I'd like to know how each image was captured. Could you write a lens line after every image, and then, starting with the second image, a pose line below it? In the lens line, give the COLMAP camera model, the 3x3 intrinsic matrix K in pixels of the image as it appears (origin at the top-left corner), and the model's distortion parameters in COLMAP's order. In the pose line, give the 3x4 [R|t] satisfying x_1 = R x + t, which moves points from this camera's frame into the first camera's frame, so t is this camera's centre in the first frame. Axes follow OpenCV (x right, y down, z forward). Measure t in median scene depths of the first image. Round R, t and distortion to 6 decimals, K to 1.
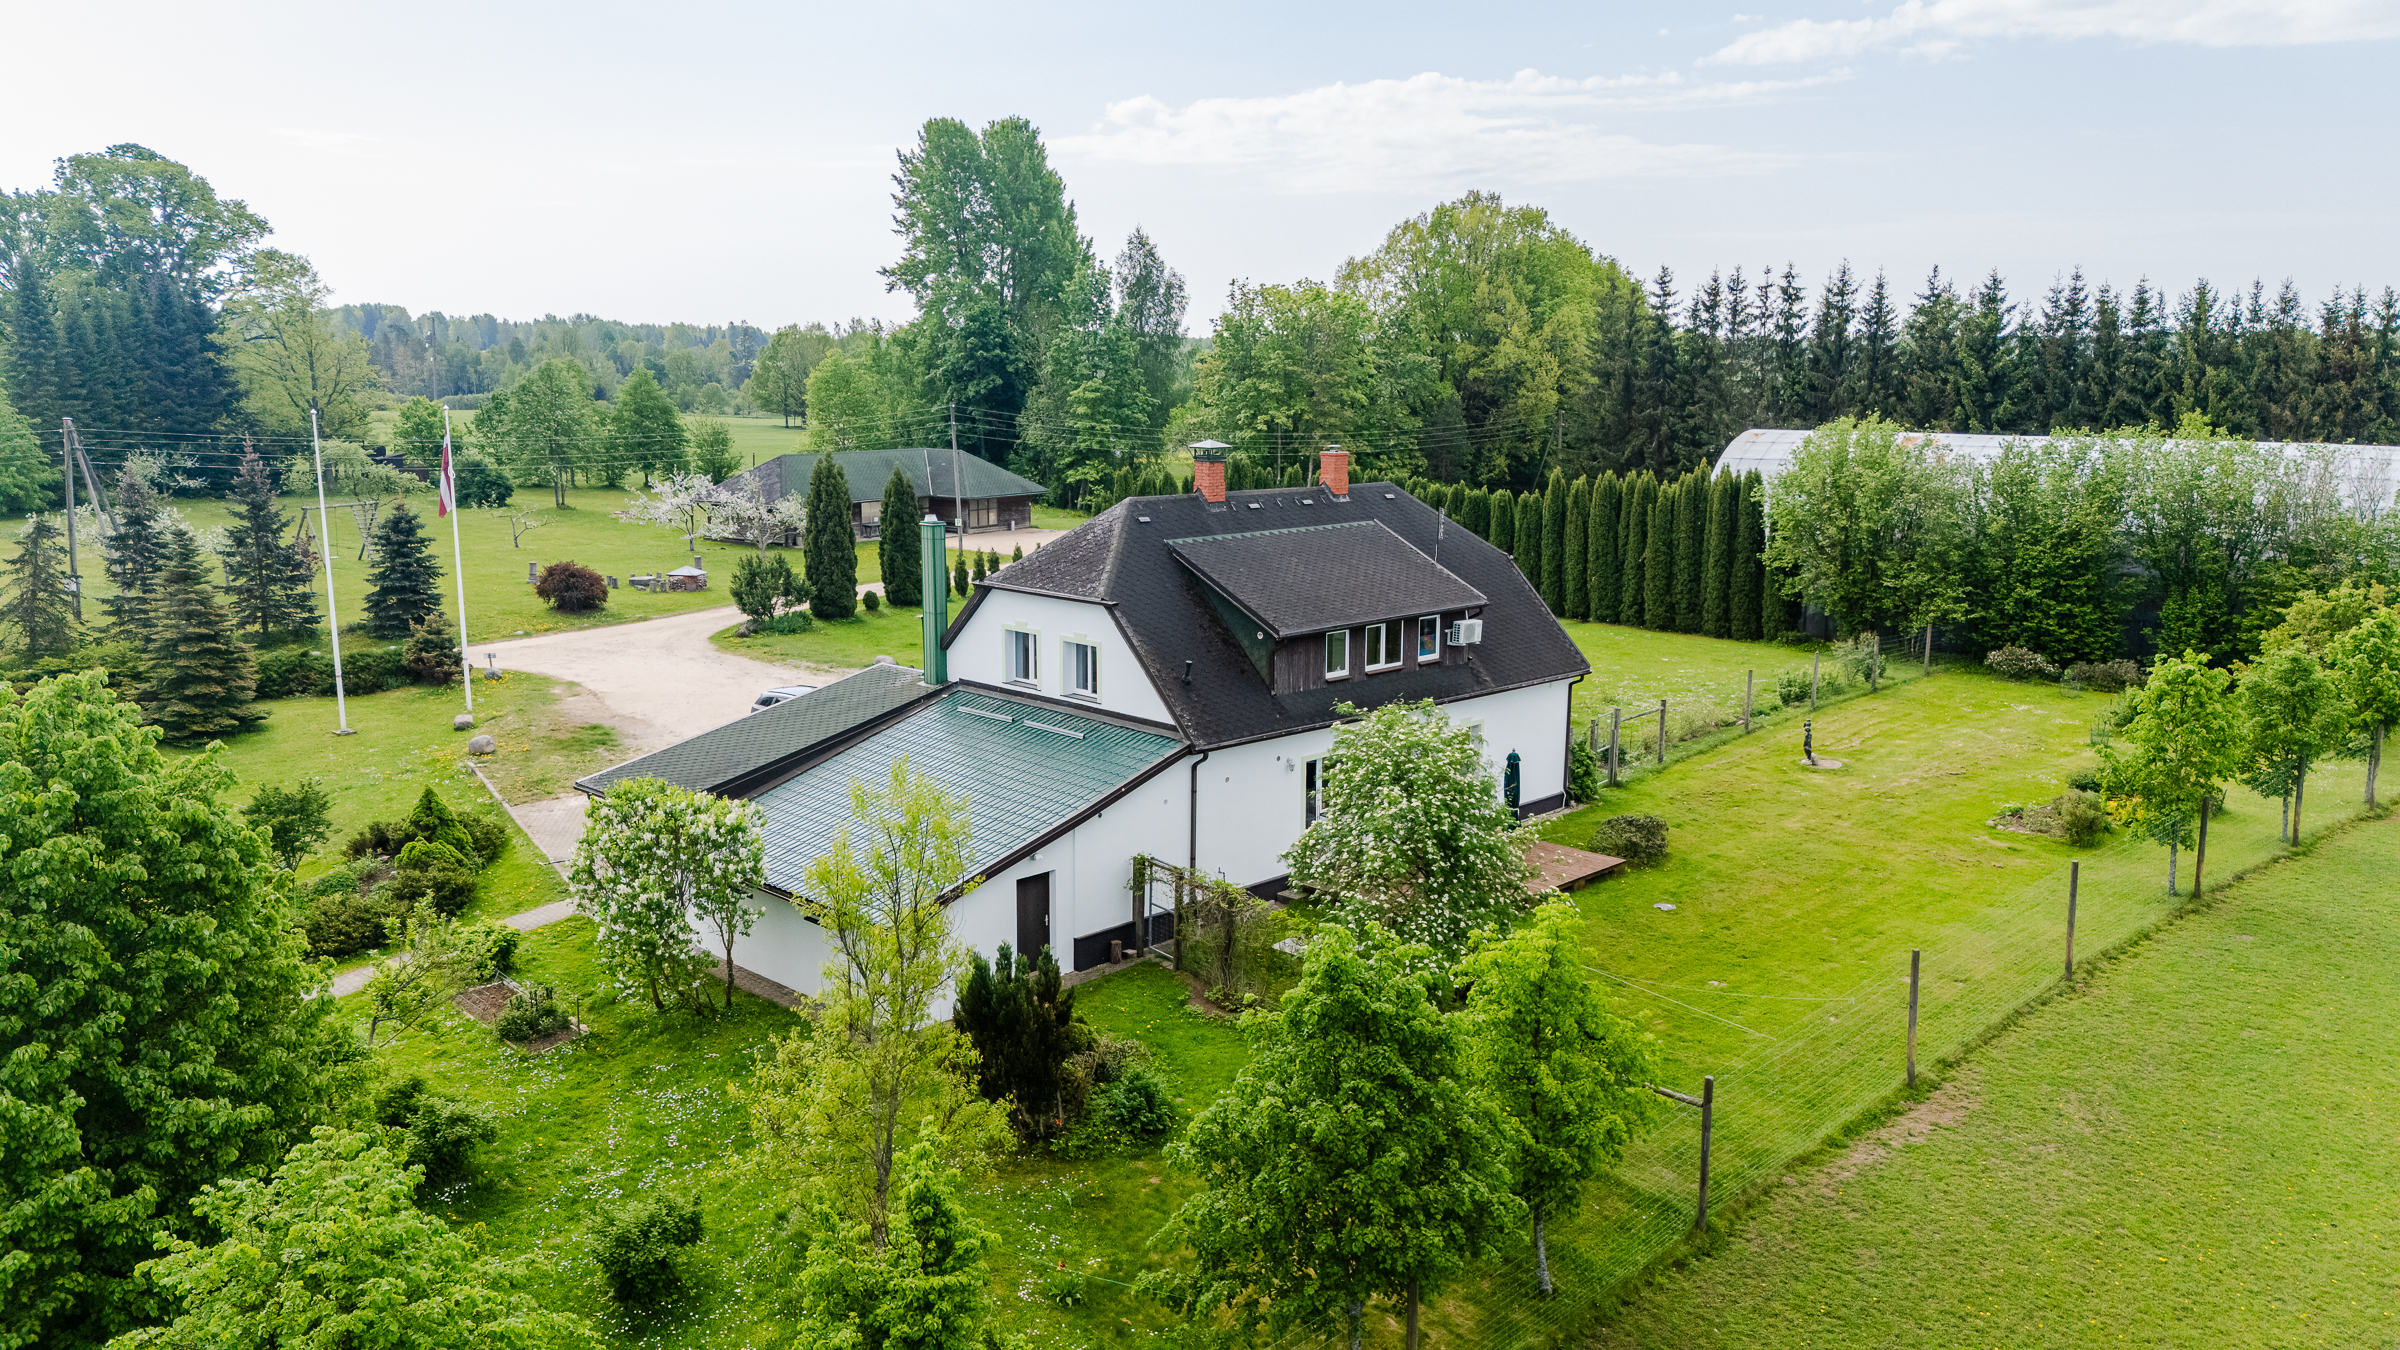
lens RADIAL K [[1720.0, 0, 1189.8], [0, 1720.0, 682.2], [0, 0, 1]] dist [-0.001923, -0.005210]
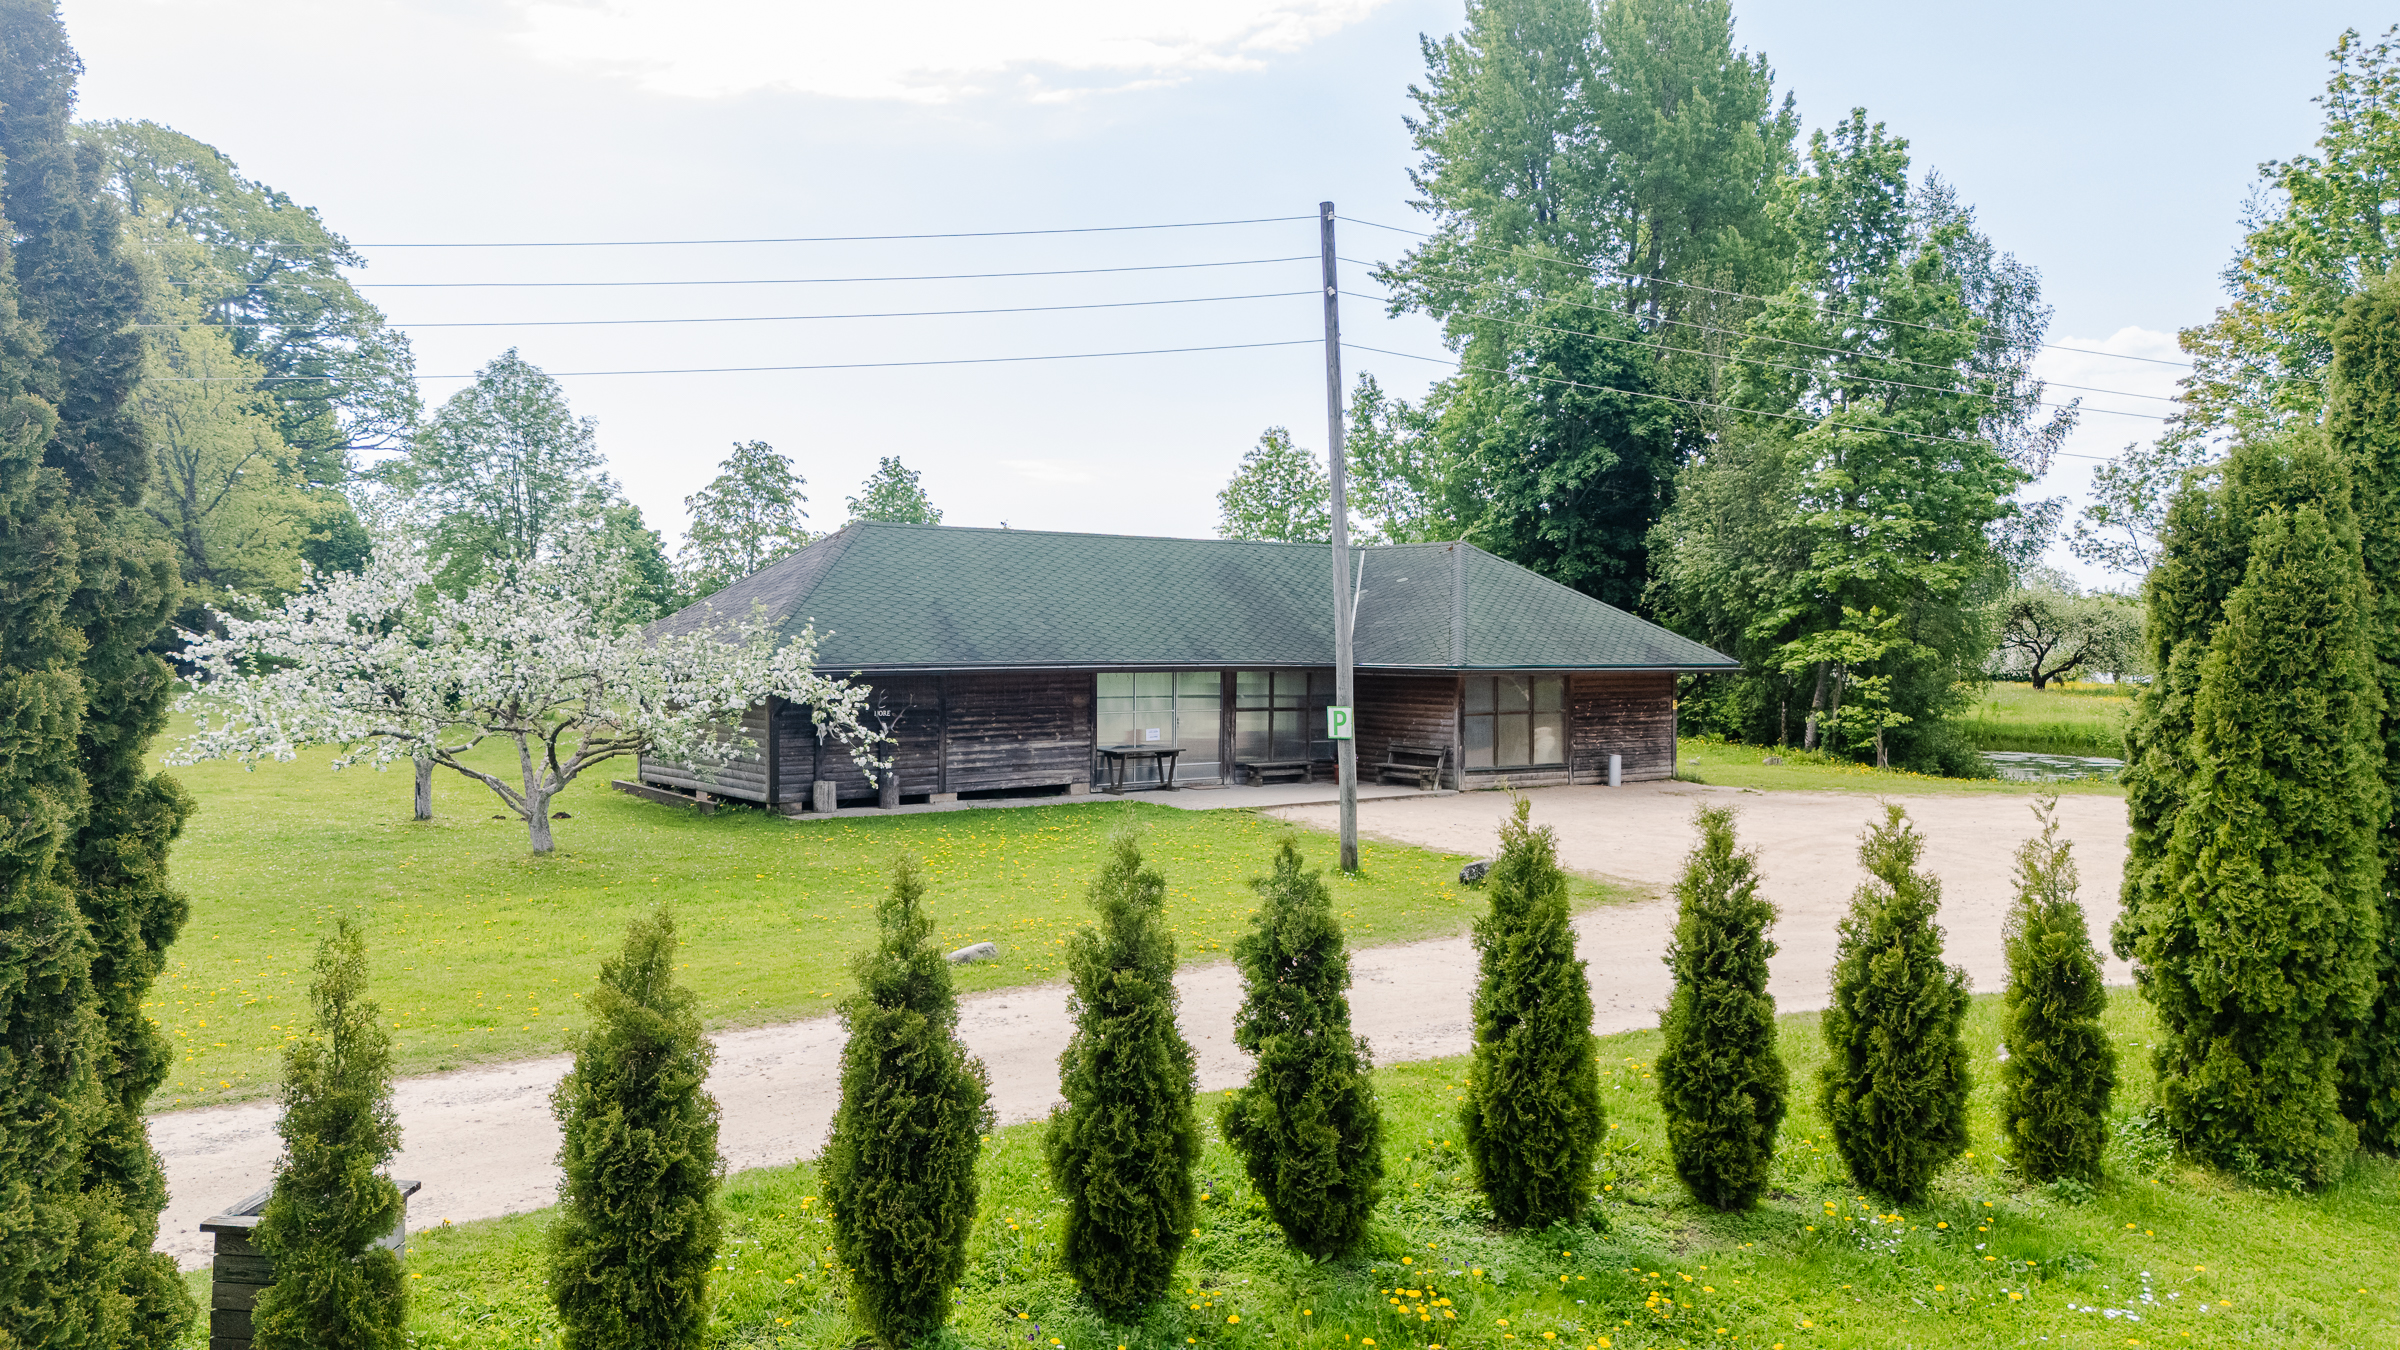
lens RADIAL K [[1720.0, 0, 1189.8], [0, 1720.0, 682.2], [0, 0, 1]] dist [-0.001923, -0.005210]
pose [[0.930209, 0.002752, -0.367020, -0.049611], [-0.064760, 0.985514, -0.156744, -0.043676], [0.361272, 0.169573, 0.916912, 0.564506]]
